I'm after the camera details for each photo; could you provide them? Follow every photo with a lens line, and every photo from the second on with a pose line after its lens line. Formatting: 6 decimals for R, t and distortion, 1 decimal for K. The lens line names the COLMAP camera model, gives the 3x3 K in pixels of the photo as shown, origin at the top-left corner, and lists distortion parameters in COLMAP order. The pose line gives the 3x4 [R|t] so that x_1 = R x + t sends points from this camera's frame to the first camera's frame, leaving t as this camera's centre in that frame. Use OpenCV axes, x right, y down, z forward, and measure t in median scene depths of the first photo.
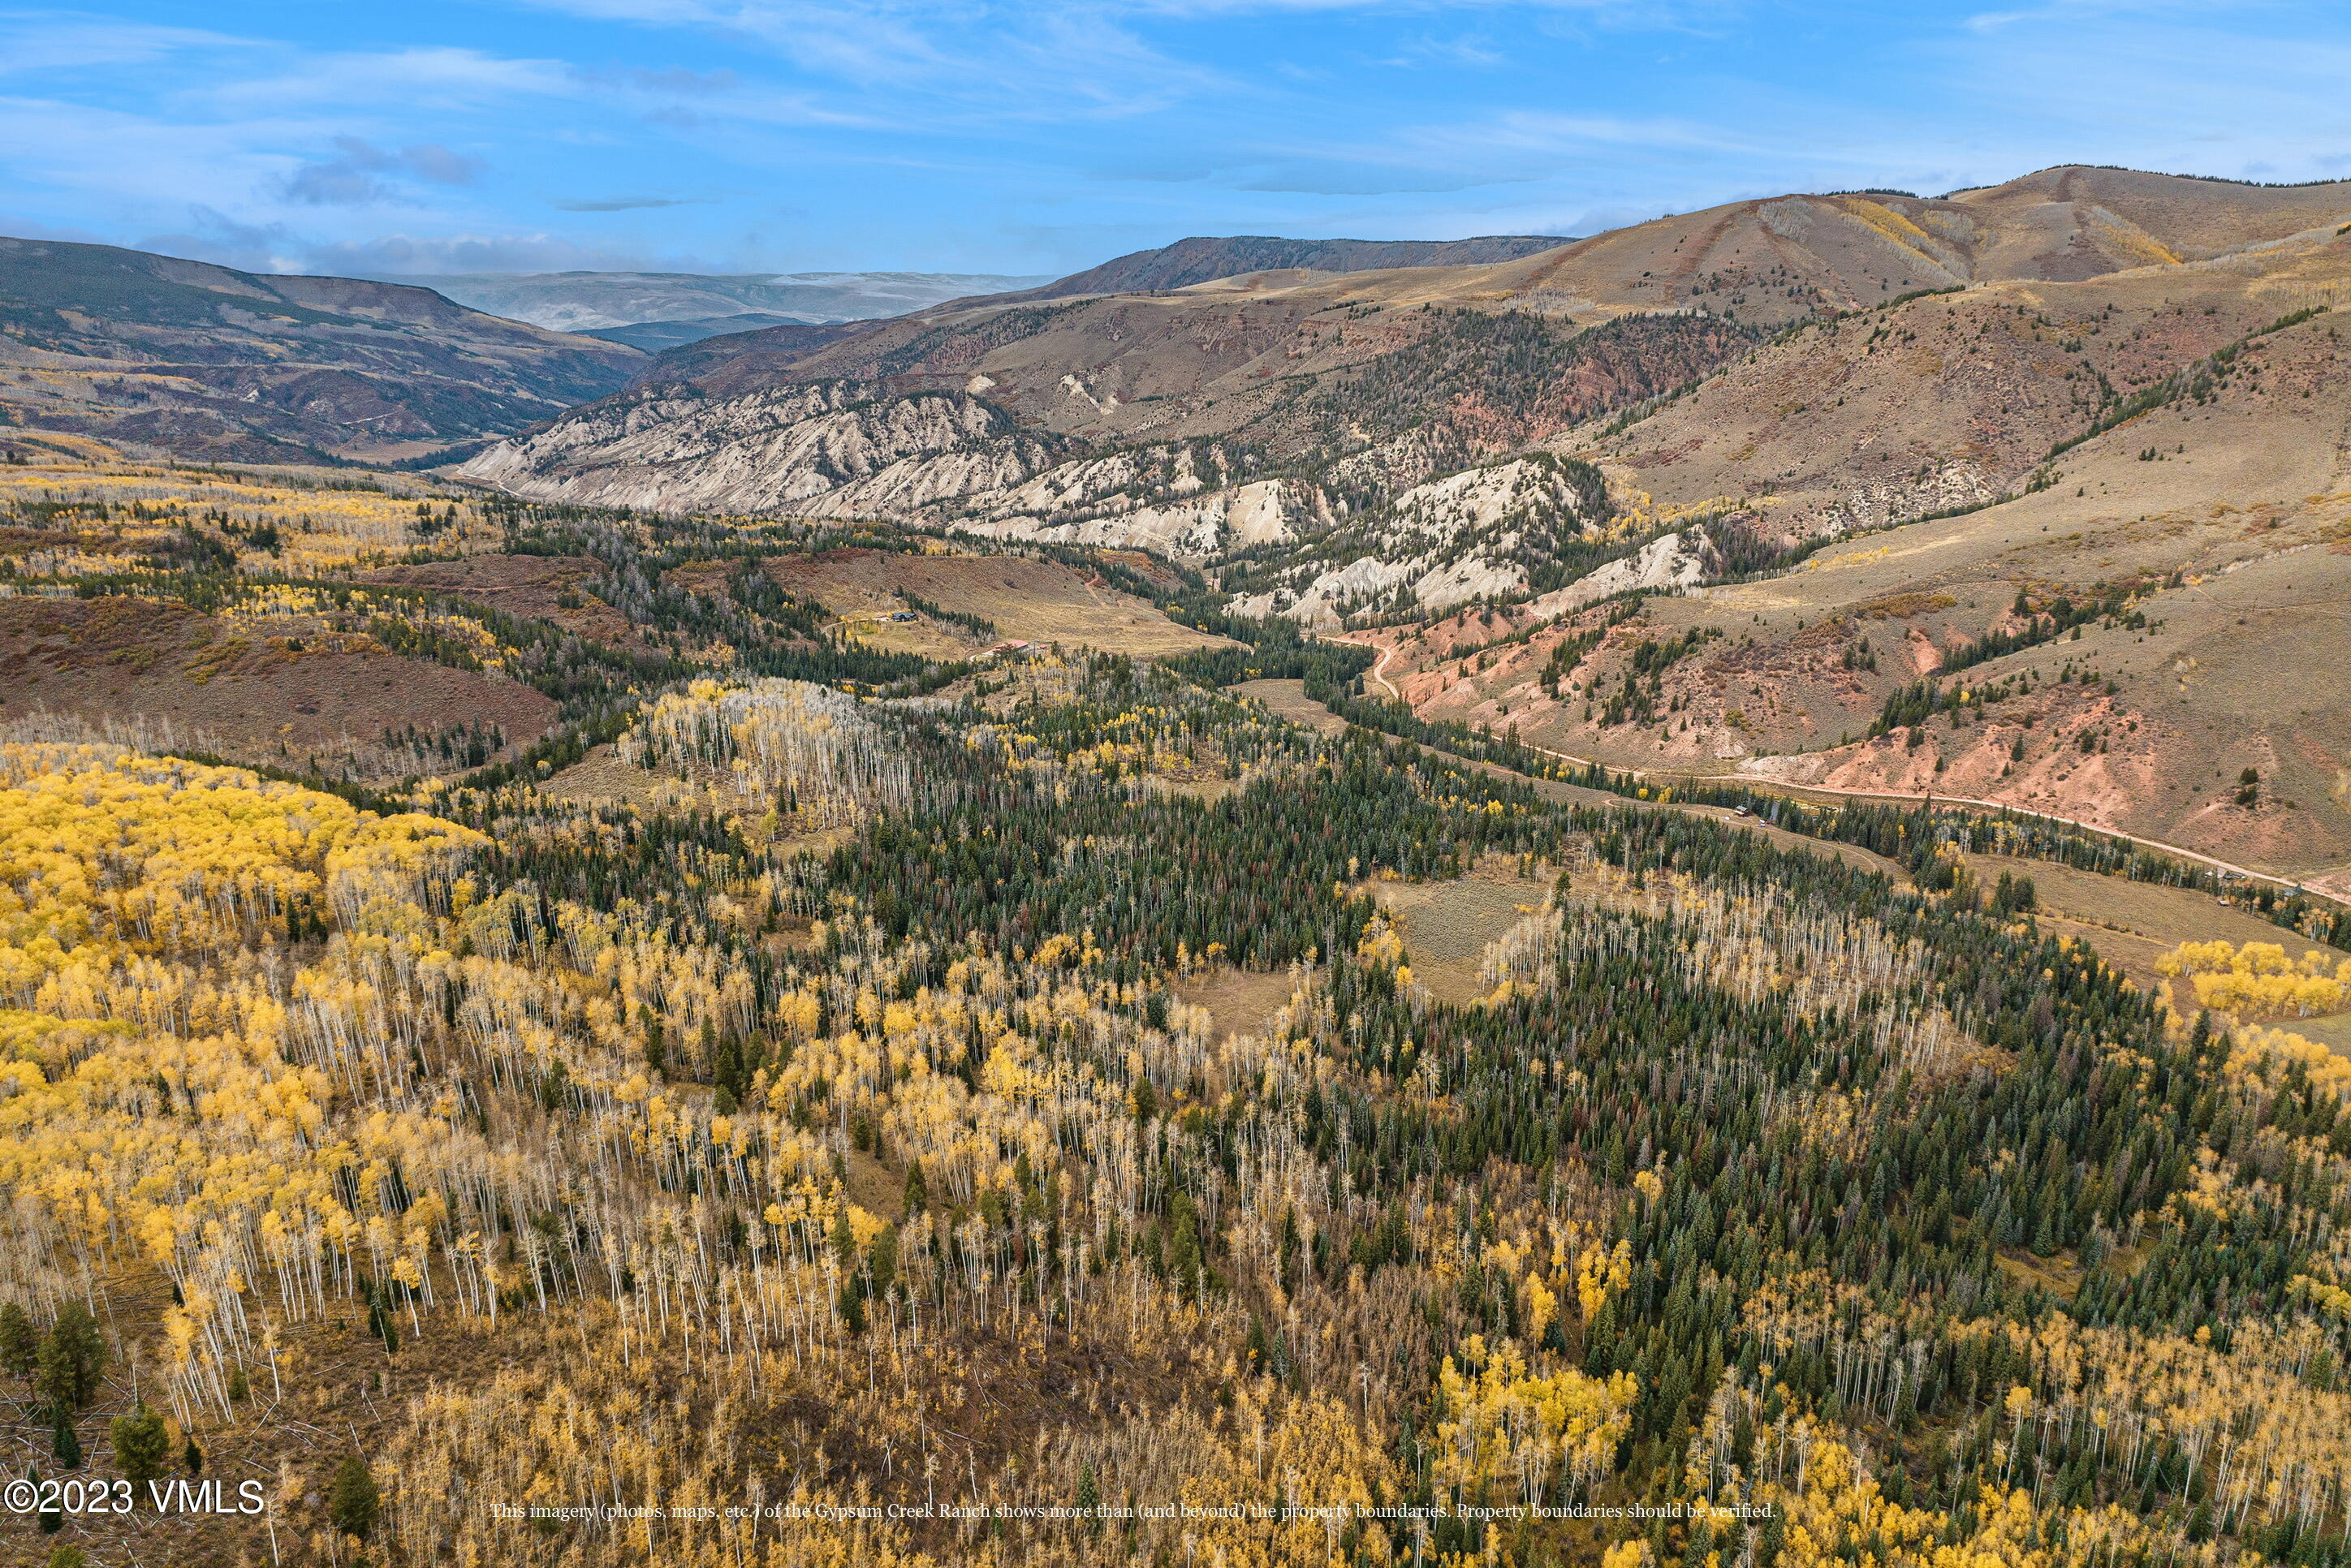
lens RADIAL K [[1675.9, 0, 1175.5], [0, 1675.9, 784.0], [0, 0, 1]] dist [-0.030887, -0.006924]
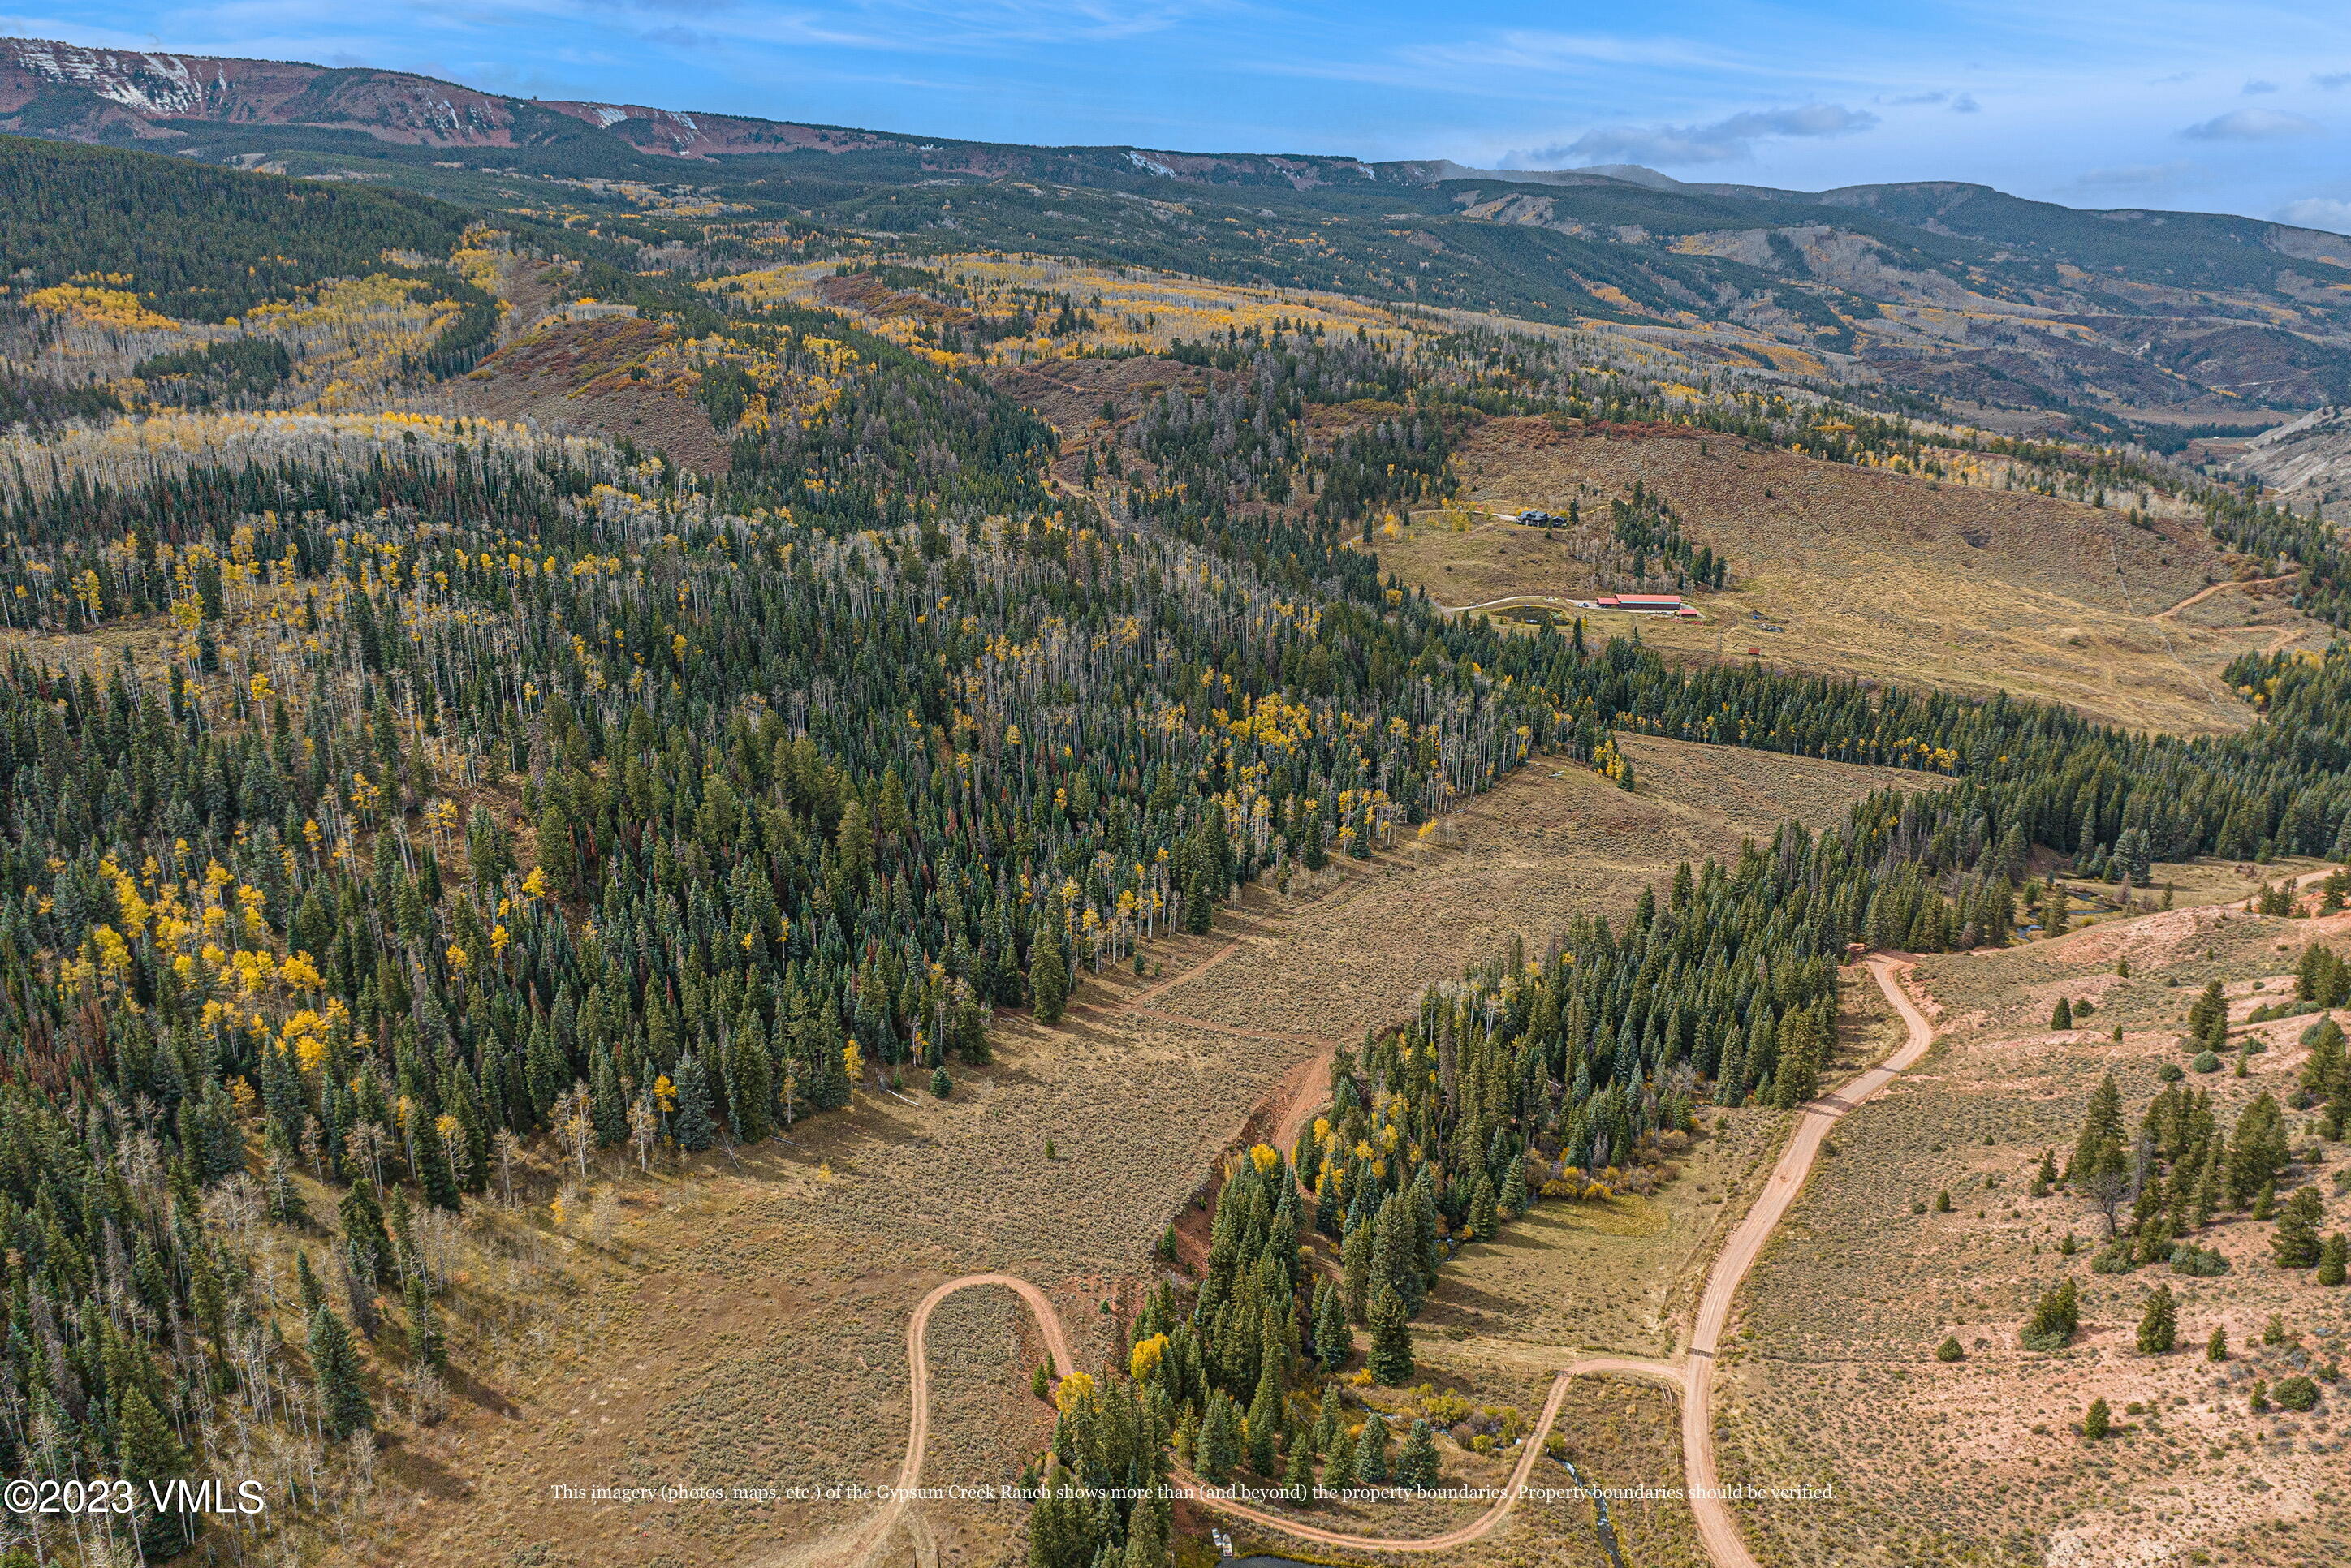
lens RADIAL K [[1670.6, 0, 1175.5], [0, 1670.6, 784.0], [0, 0, 1]] dist [-0.047668, 0.009682]
pose [[0.359054, 0.267943, -0.894028, 0.294260], [-0.271871, 0.946390, 0.174449, -0.067348], [0.892842, 0.180423, 0.412651, 0.566079]]
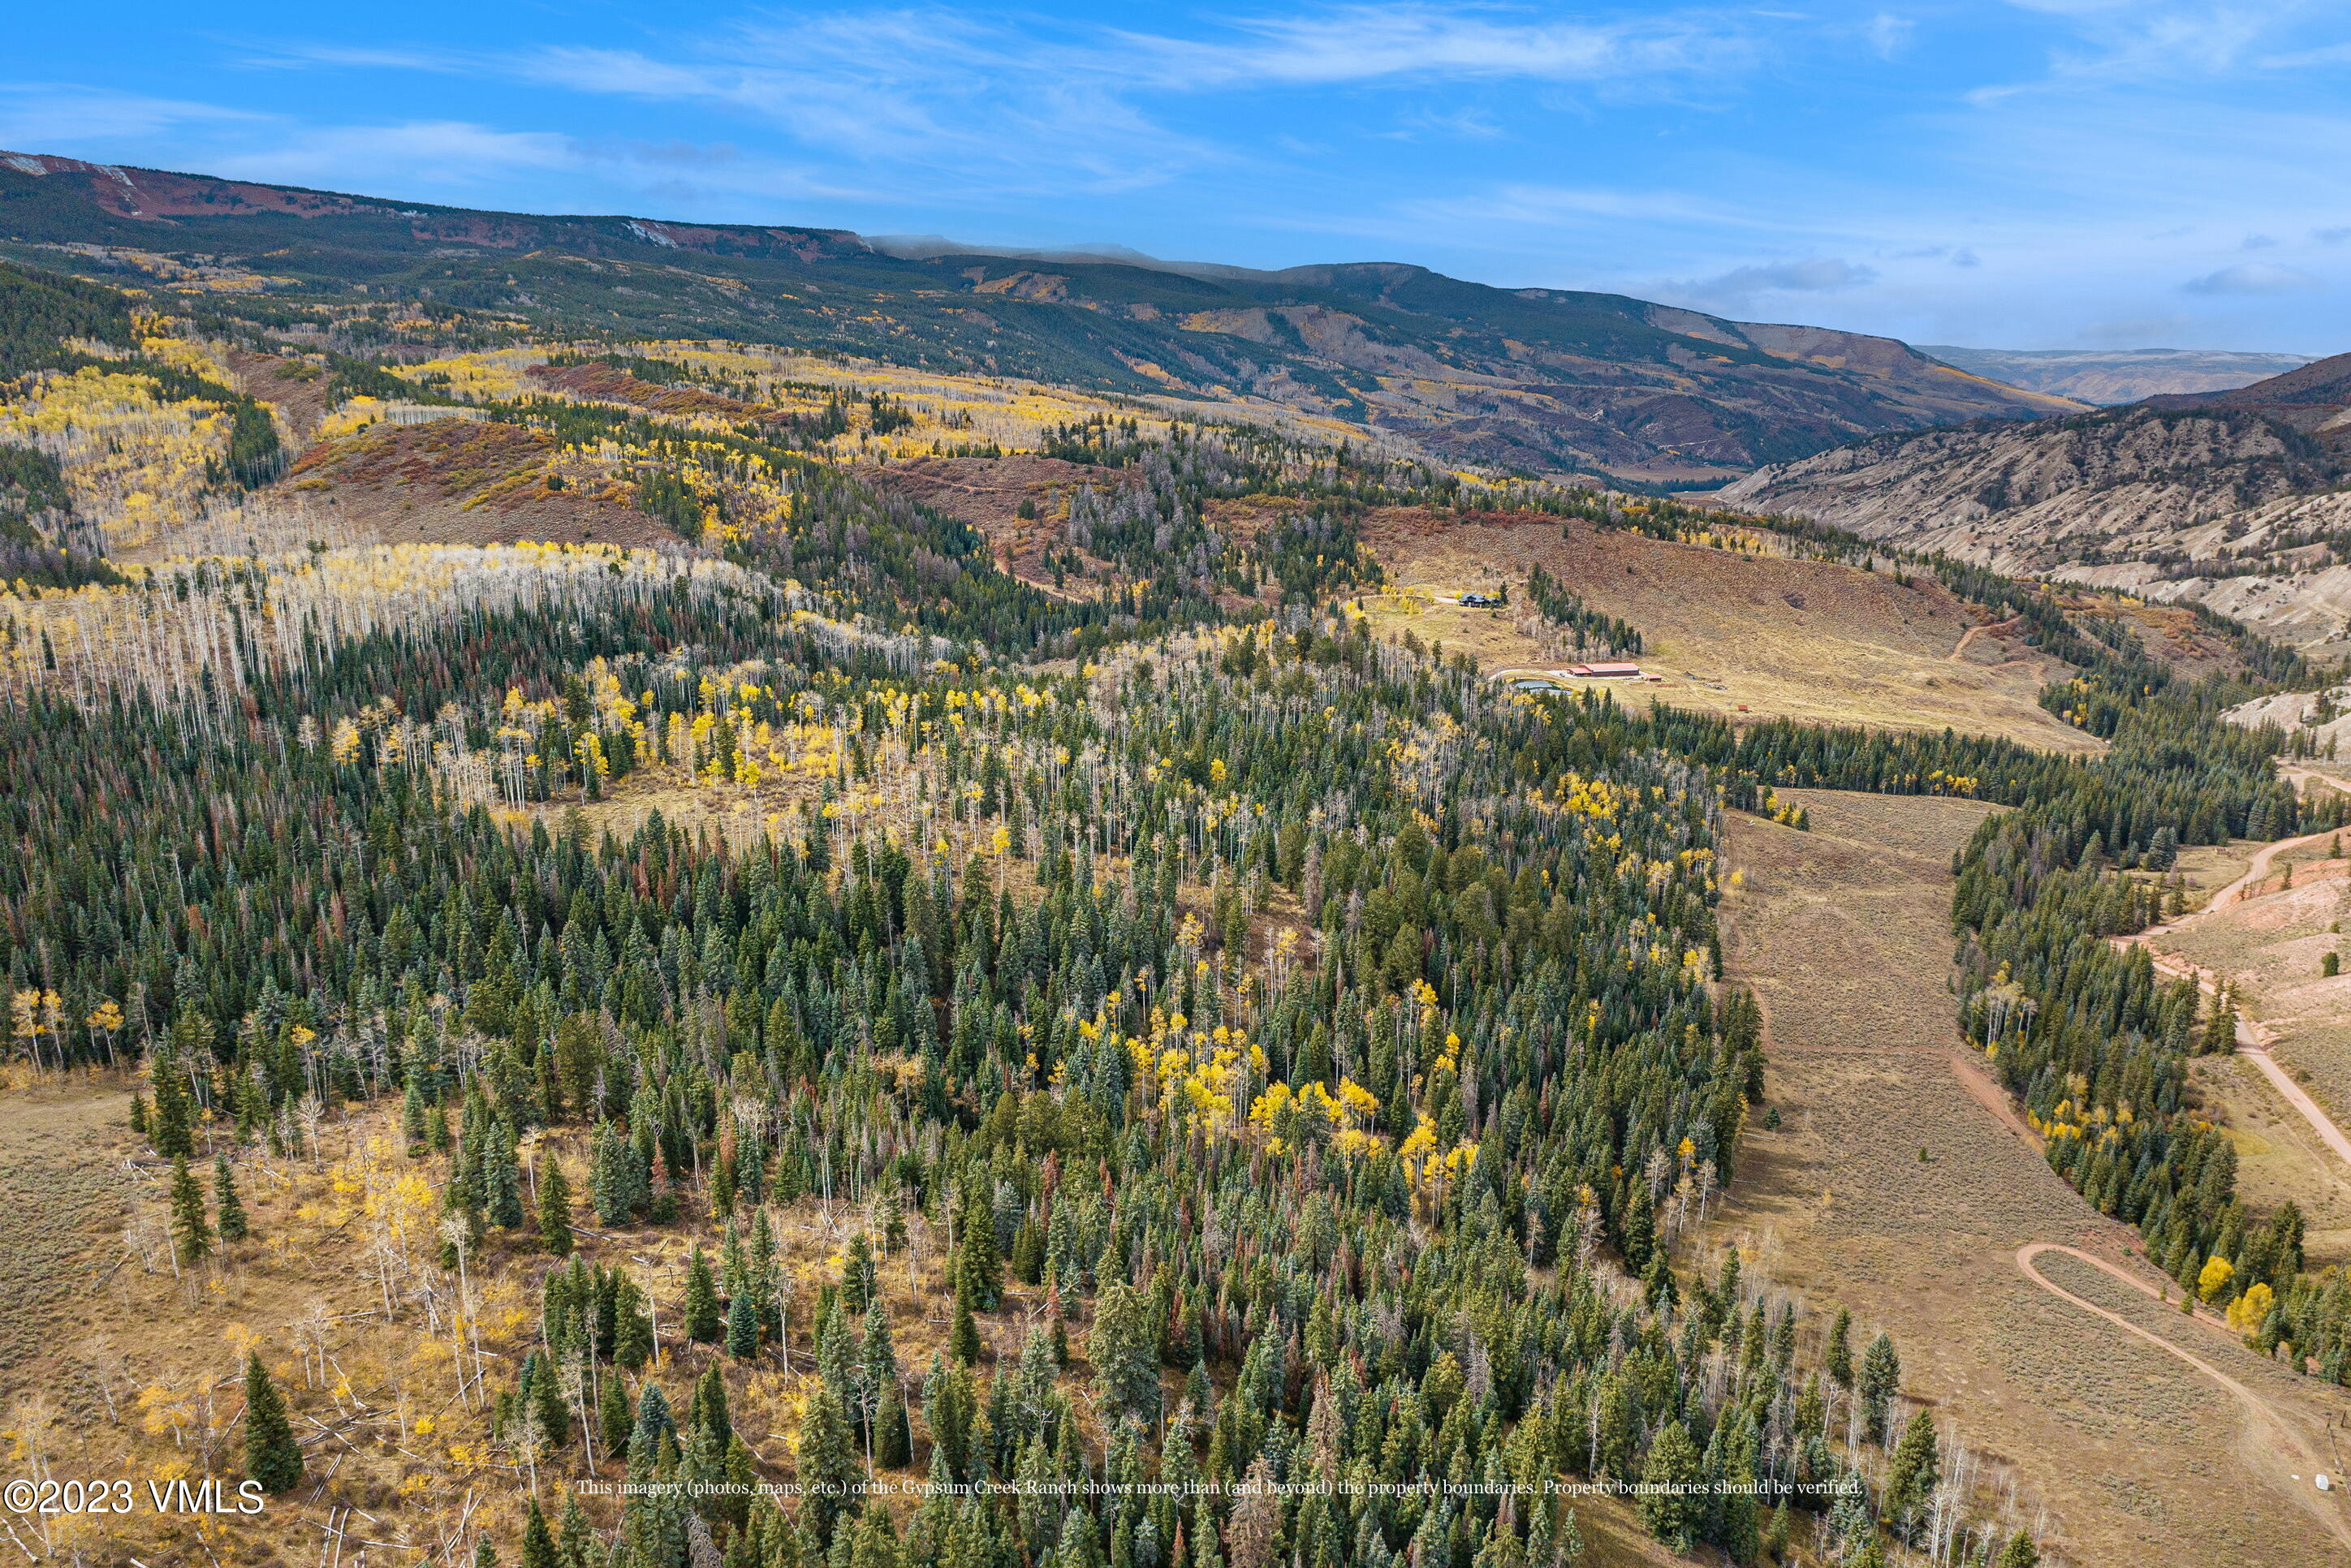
lens RADIAL K [[1673.0, 0, 1175.5], [0, 1673.0, 784.0], [0, 0, 1]] dist [-0.051719, 0.029802]
pose [[0.639005, 0.196072, -0.743794, 0.231797], [-0.230389, 0.971361, 0.058130, -0.033709], [0.733890, 0.134216, 0.665877, 0.410641]]
